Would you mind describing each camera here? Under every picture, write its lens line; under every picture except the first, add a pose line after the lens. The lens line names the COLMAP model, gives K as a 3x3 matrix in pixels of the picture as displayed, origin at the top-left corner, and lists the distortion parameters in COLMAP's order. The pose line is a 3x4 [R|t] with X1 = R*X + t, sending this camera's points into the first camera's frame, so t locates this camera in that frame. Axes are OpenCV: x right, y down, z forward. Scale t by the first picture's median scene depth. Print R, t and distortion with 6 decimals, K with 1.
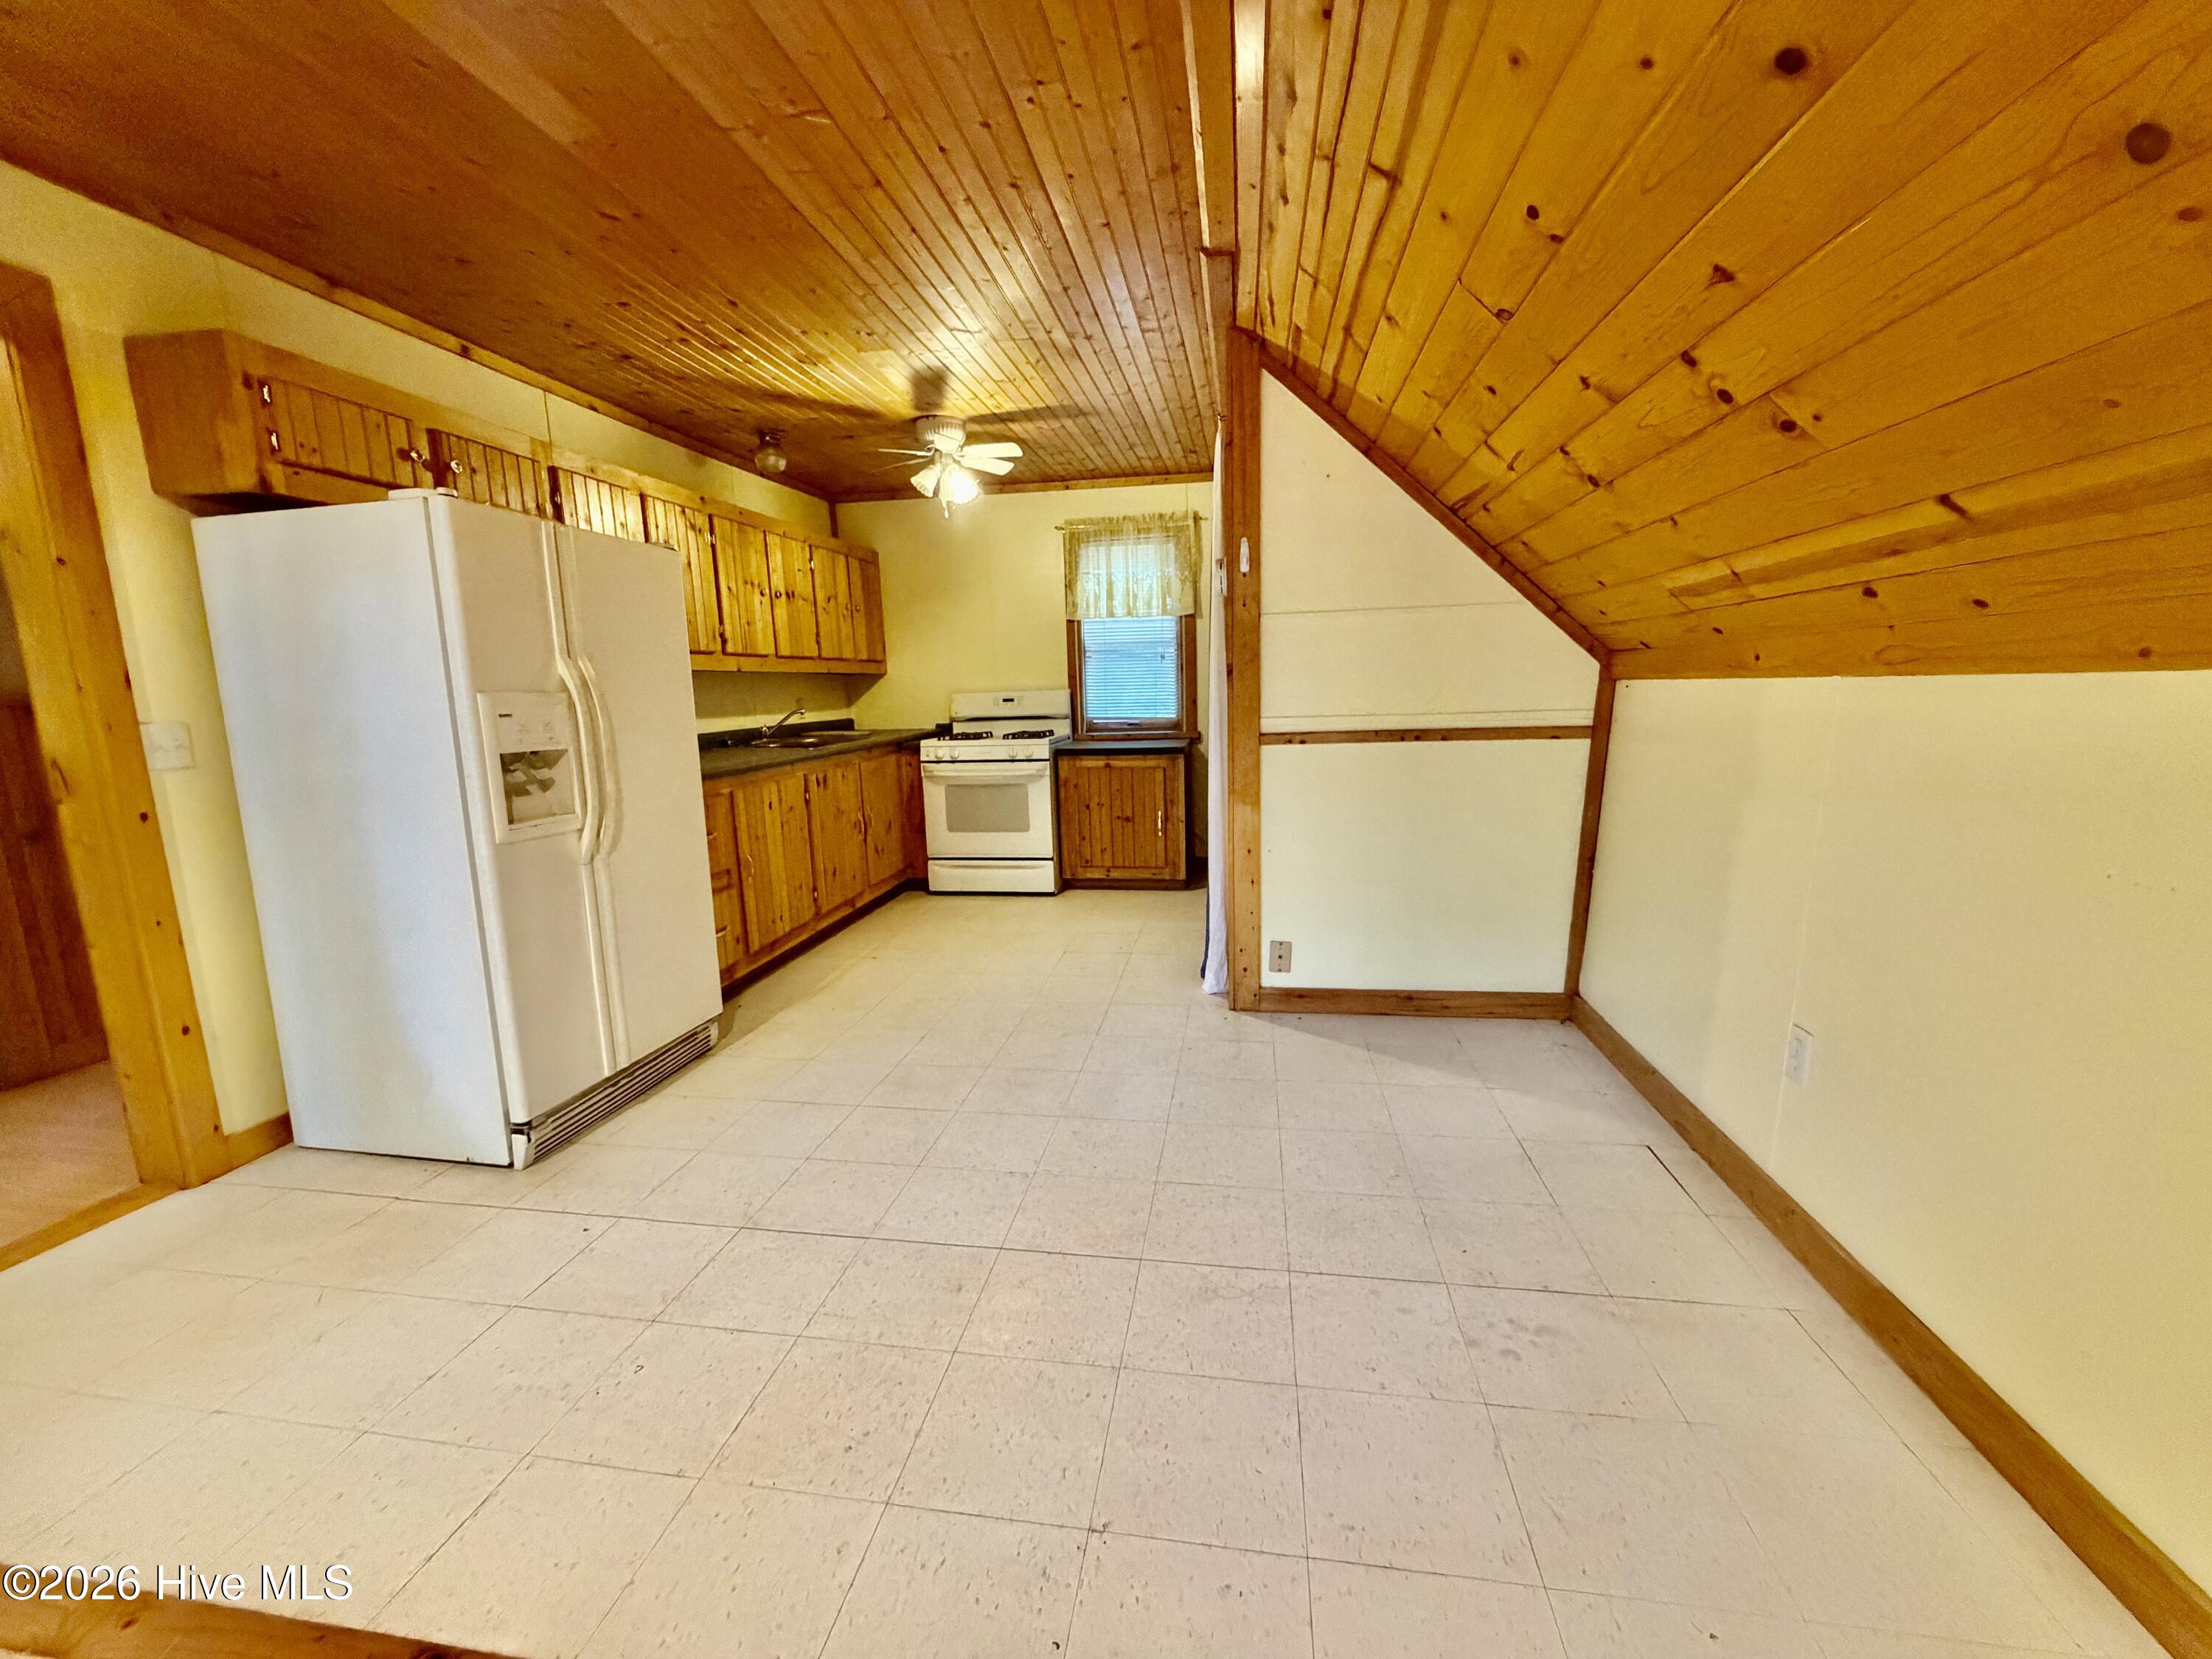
lens RADIAL K [[881.3, 0, 1106.0], [0, 881.3, 829.5], [0, 0, 1]] dist [-0.004251, 0.001272]
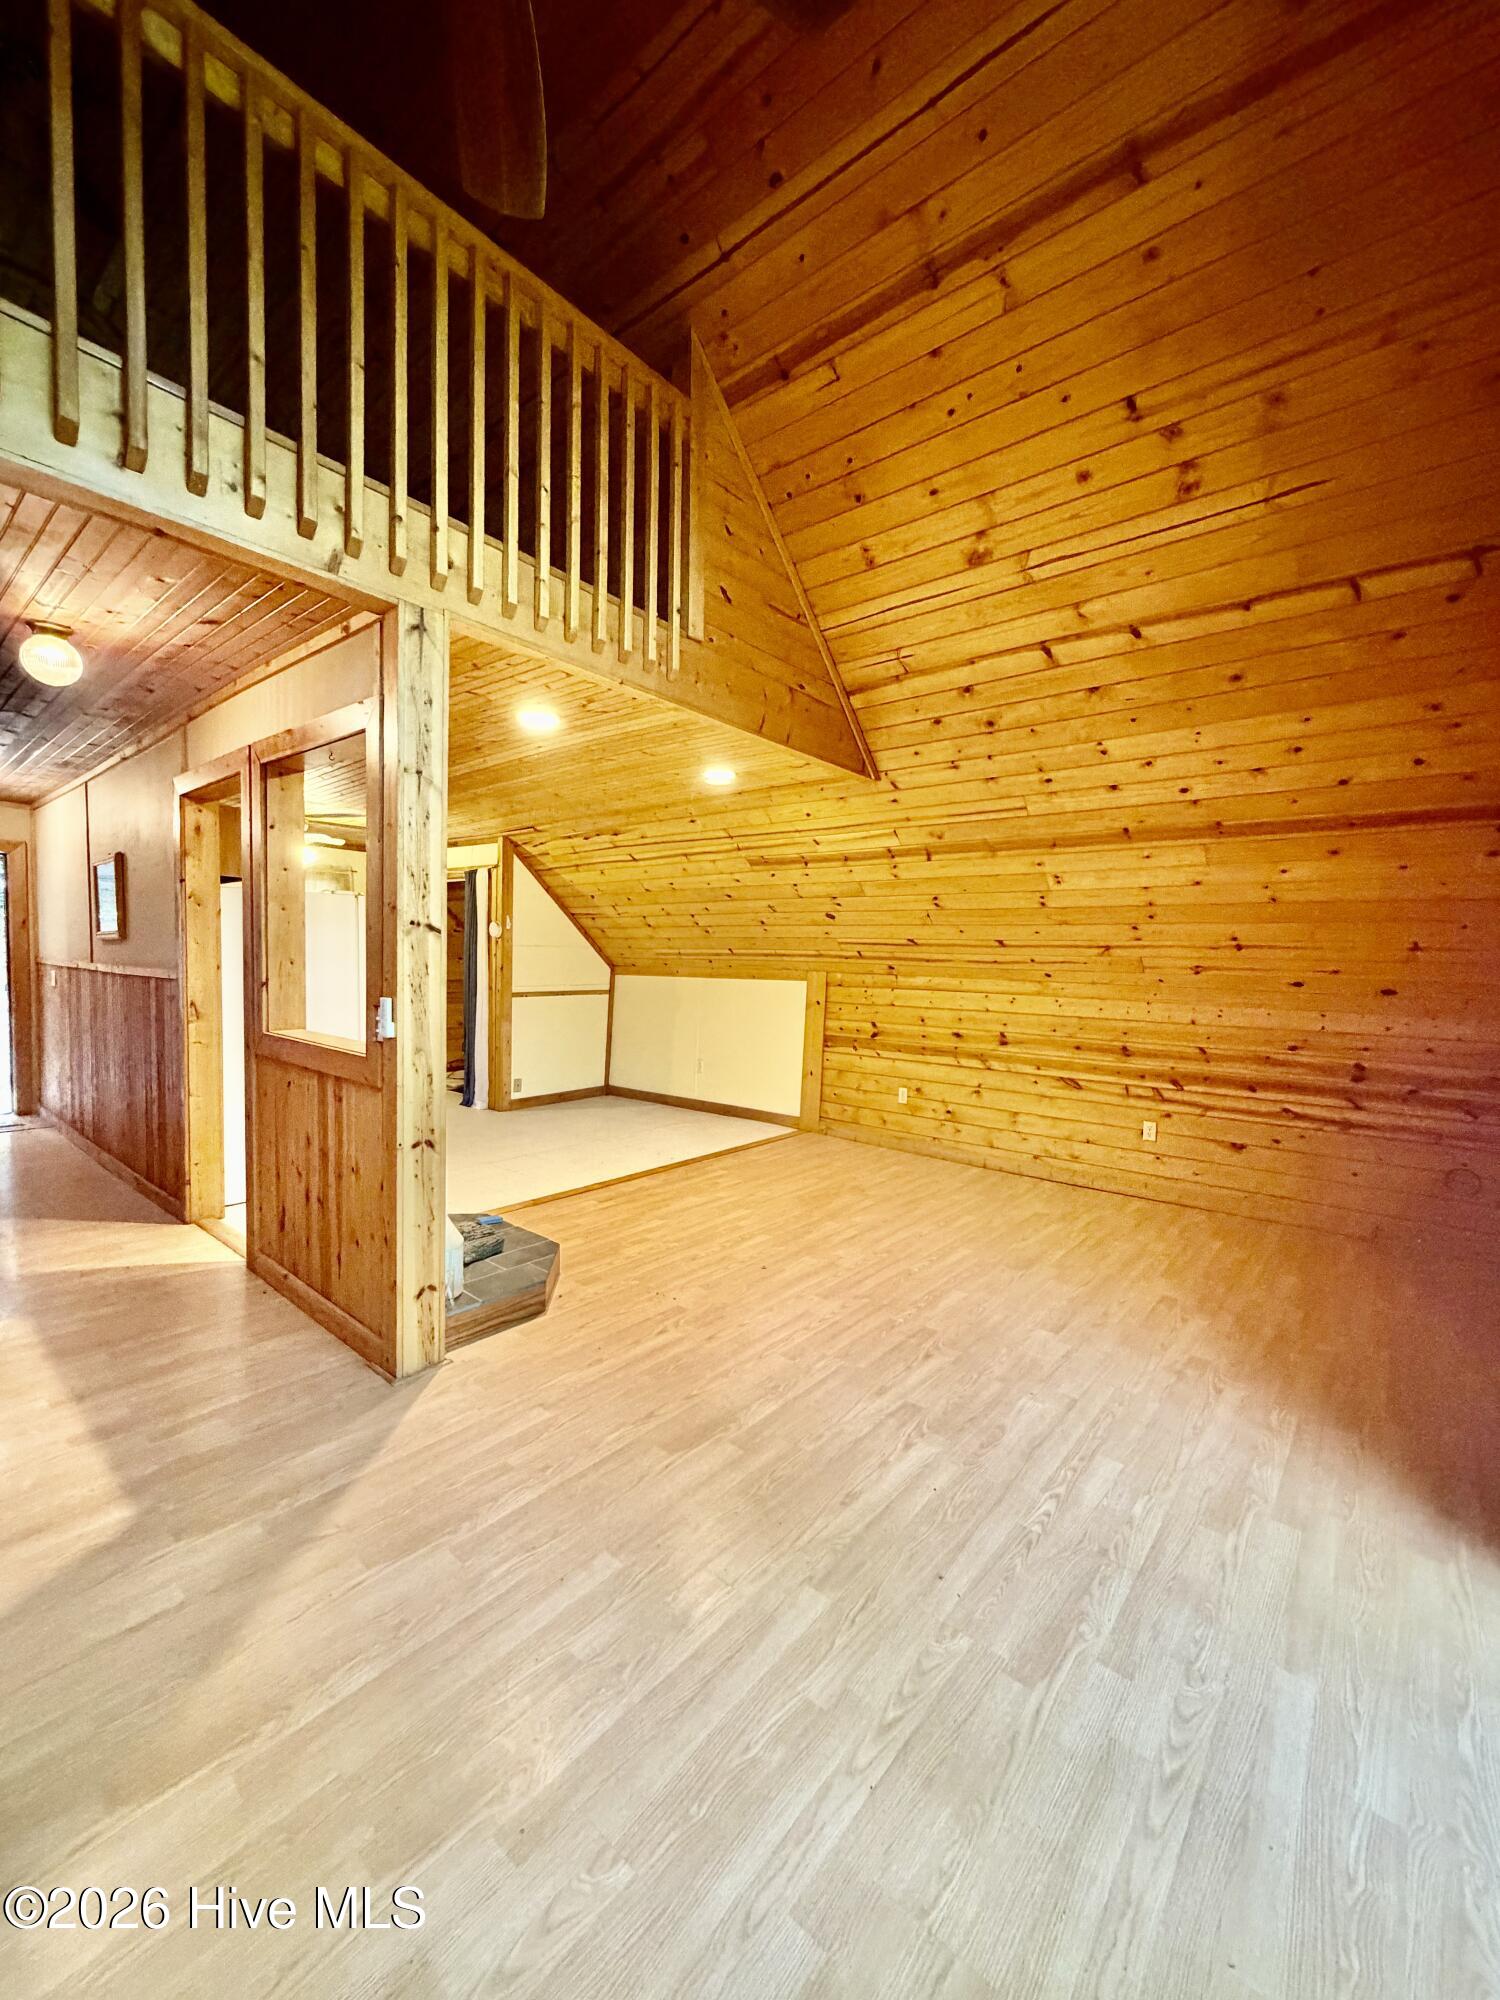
lens RADIAL K [[796.8, 0, 756.0], [0, 796.8, 998.4], [0, 0, 1]] dist [-0.004251, 0.001272]
pose [[0.509850, -0.005768, 0.860244, -1.475180], [0.105379, 0.992865, -0.055799, 0.108255], [-0.853784, 0.119101, 0.506821, -0.753735]]
